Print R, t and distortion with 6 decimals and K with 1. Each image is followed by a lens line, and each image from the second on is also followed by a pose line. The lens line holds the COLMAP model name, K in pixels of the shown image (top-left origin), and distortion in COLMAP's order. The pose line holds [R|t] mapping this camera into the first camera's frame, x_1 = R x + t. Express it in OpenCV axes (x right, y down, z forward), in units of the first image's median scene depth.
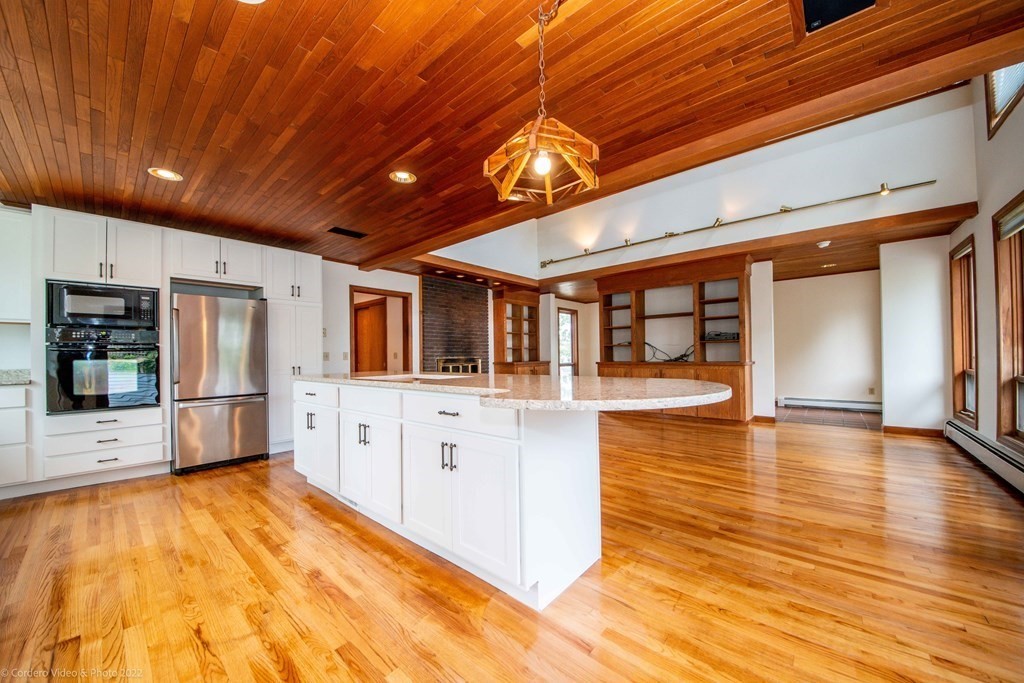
lens RADIAL K [[364.9, 0, 512.7], [0, 364.9, 352.1], [0, 0, 1]] dist [0.005047, -0.011272]
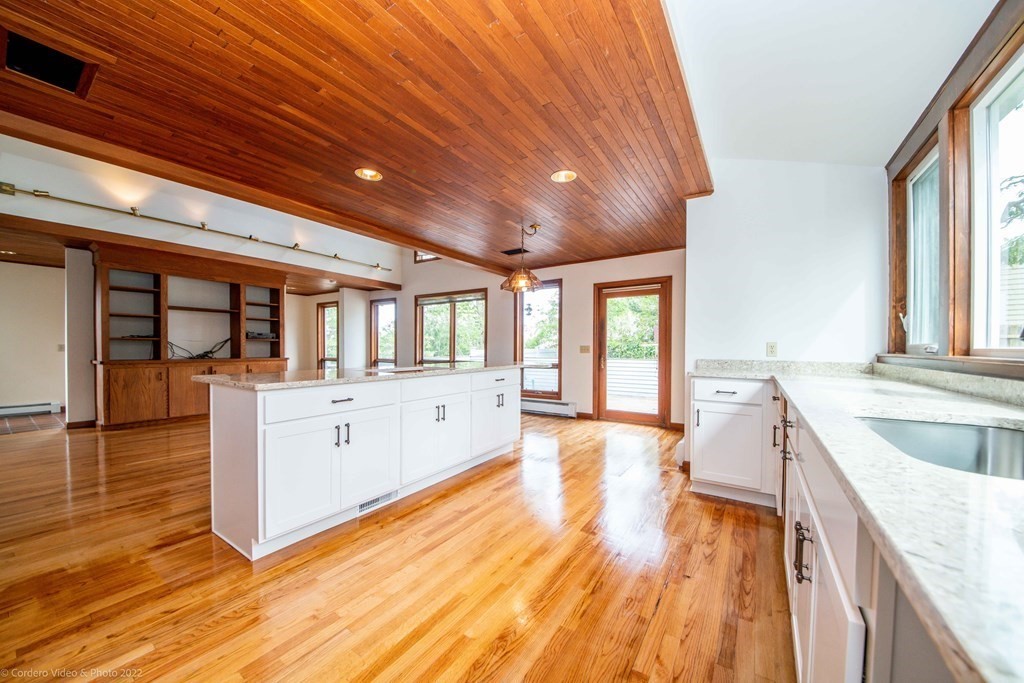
lens RADIAL K [[364.9, 0, 512.7], [0, 364.9, 352.1], [0, 0, 1]] dist [0.005047, -0.011272]
pose [[-0.137602, 0.002989, 0.990483, -1.056582], [-0.008825, 0.999952, -0.004244, 0.010344], [-0.990448, -0.009325, -0.137569, 0.577314]]
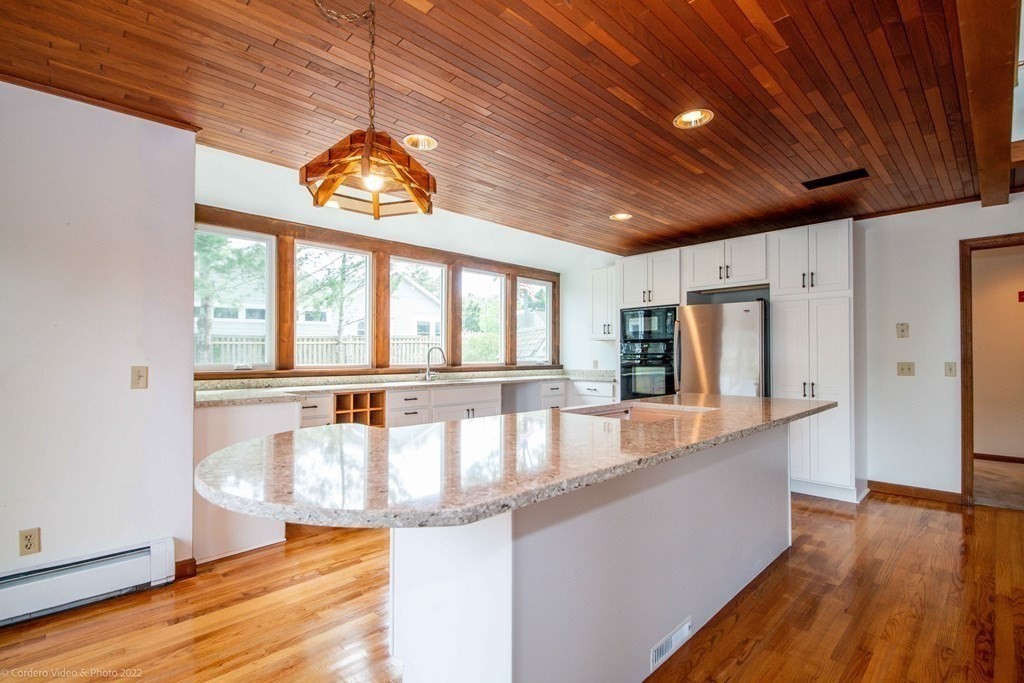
lens RADIAL K [[472.1, 0, 510.1], [0, 472.1, 348.9], [0, 0, 1]] dist [-0.001479, -0.000850]
pose [[-0.085899, 0.000852, -0.996303, 0.475465], [0.010133, 0.999949, -0.000018, -0.039467], [0.996252, -0.010097, -0.085903, 0.569440]]
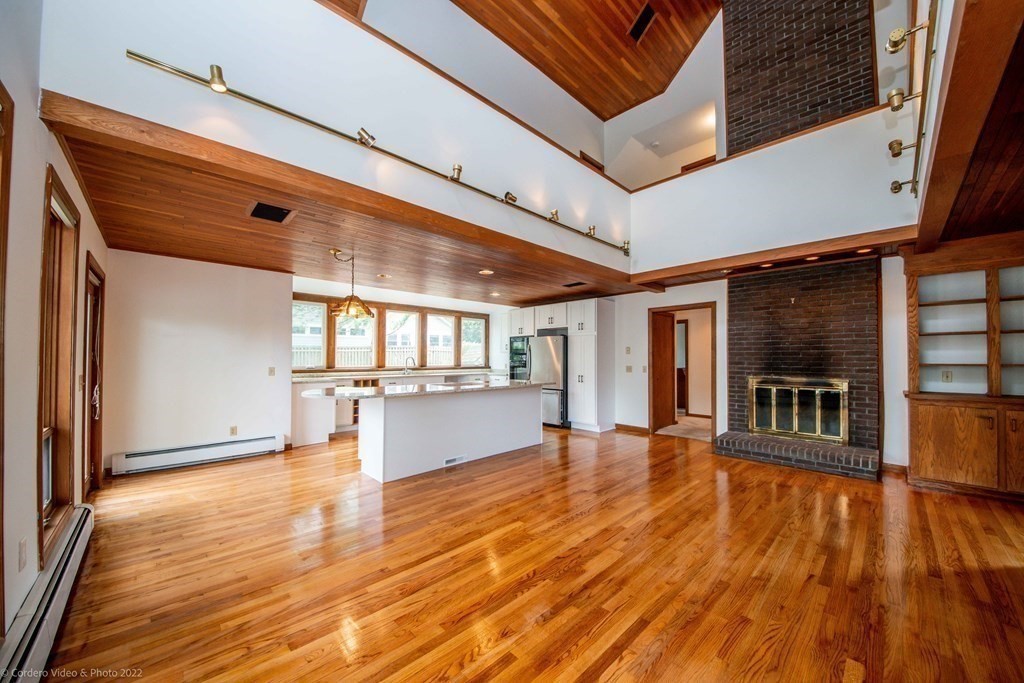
lens RADIAL K [[364.9, 0, 512.7], [0, 364.9, 352.1], [0, 0, 1]] dist [0.005047, -0.011272]
pose [[-0.087681, -0.001729, -0.996147, 1.124513], [0.007191, 0.999971, -0.002369, -0.066286], [0.996123, -0.007371, -0.087666, 0.997183]]
